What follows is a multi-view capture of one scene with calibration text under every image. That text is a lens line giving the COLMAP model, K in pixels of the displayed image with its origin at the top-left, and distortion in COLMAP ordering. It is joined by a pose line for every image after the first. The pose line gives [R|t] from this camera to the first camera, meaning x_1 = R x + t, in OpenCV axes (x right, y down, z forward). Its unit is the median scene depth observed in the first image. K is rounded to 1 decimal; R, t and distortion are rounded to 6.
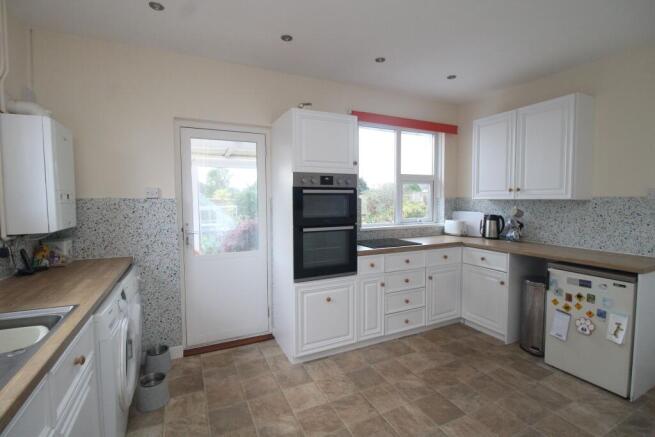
lens RADIAL K [[302.4, 0, 329.1], [0, 302.4, 216.5], [0, 0, 1]] dist [-0.016416, -0.000205]
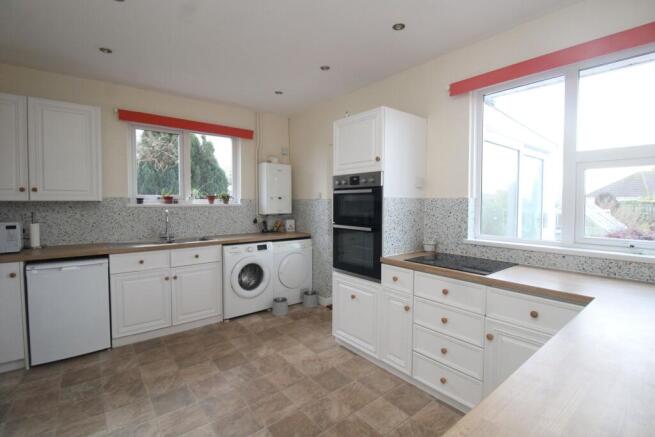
lens RADIAL K [[302.4, 0, 328.7], [0, 302.4, 215.3], [0, 0, 1]] dist [-0.016416, -0.000205]
pose [[0.221948, 0.047377, -0.973907, 0.969933], [-0.058656, 0.997659, 0.035165, -0.032657], [0.973293, 0.049320, 0.224207, 0.681285]]
